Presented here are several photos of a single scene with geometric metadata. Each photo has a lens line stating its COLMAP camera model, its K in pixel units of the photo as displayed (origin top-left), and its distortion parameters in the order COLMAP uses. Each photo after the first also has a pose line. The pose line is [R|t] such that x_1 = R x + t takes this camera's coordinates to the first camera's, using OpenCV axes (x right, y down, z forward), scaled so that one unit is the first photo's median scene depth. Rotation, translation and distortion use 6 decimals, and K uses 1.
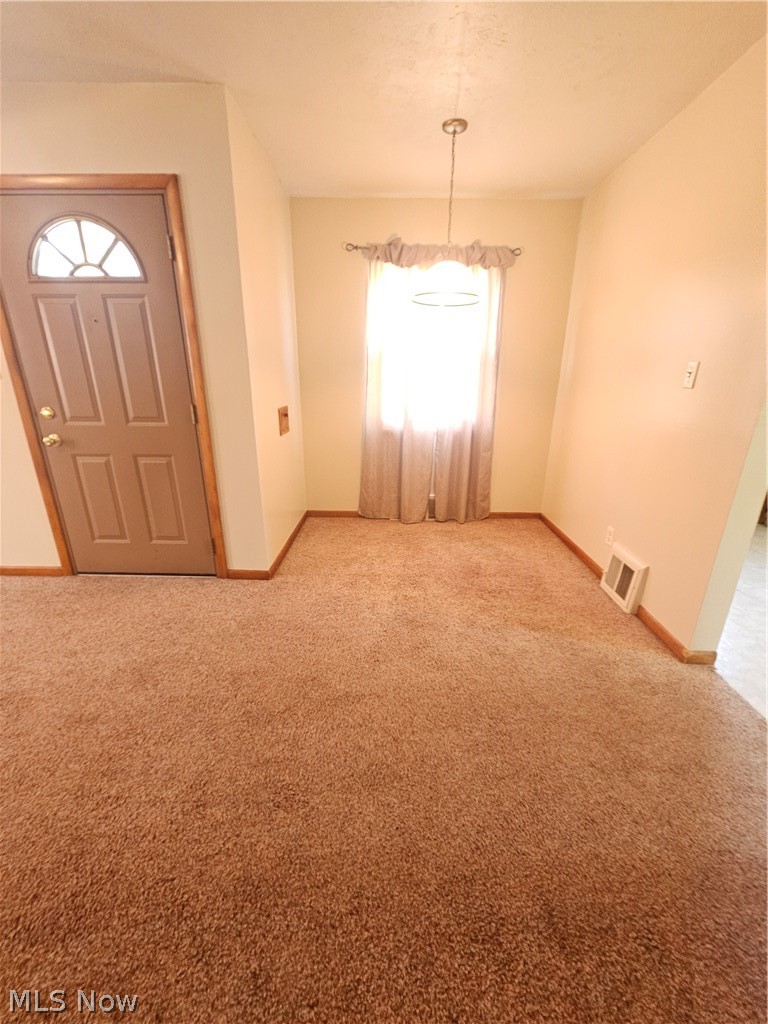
lens RADIAL K [[416.2, 0, 385.5], [0, 416.2, 517.3], [0, 0, 1]] dist [-0.001225, -0.000231]
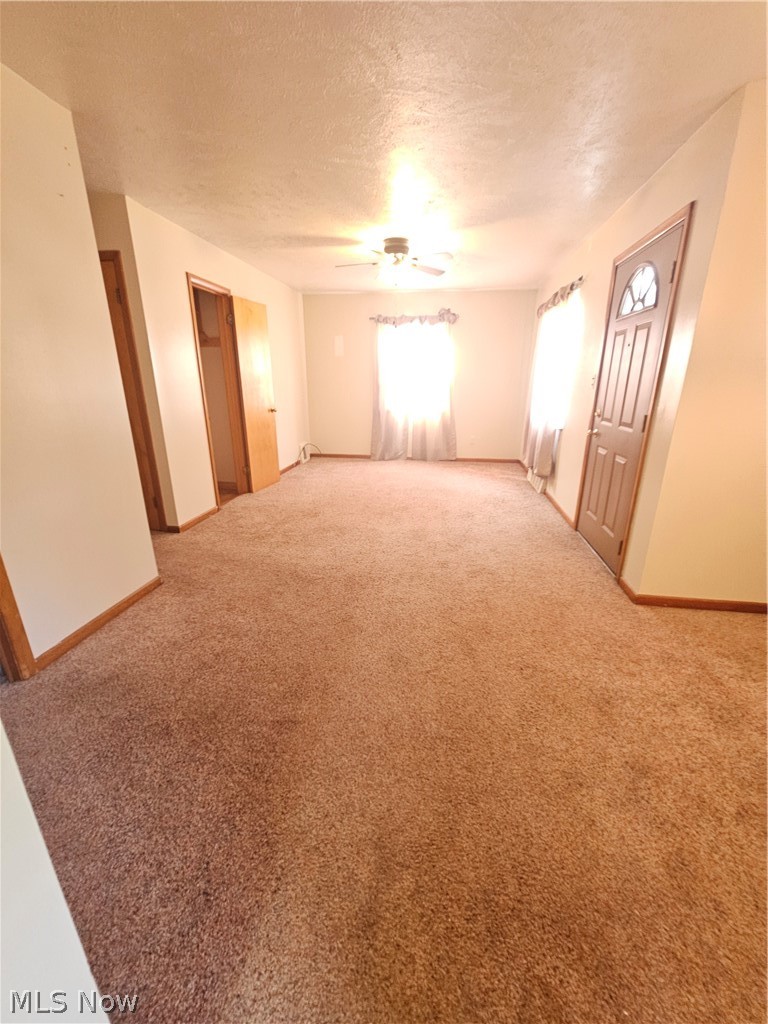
lens RADIAL K [[416.2, 0, 385.5], [0, 416.2, 517.3], [0, 0, 1]] dist [-0.001225, -0.000231]
pose [[-0.124914, 0.304461, -0.944299, 0.771448], [-0.331733, 0.884162, 0.328954, -0.180806], [0.935067, 0.354346, -0.009444, 0.511325]]
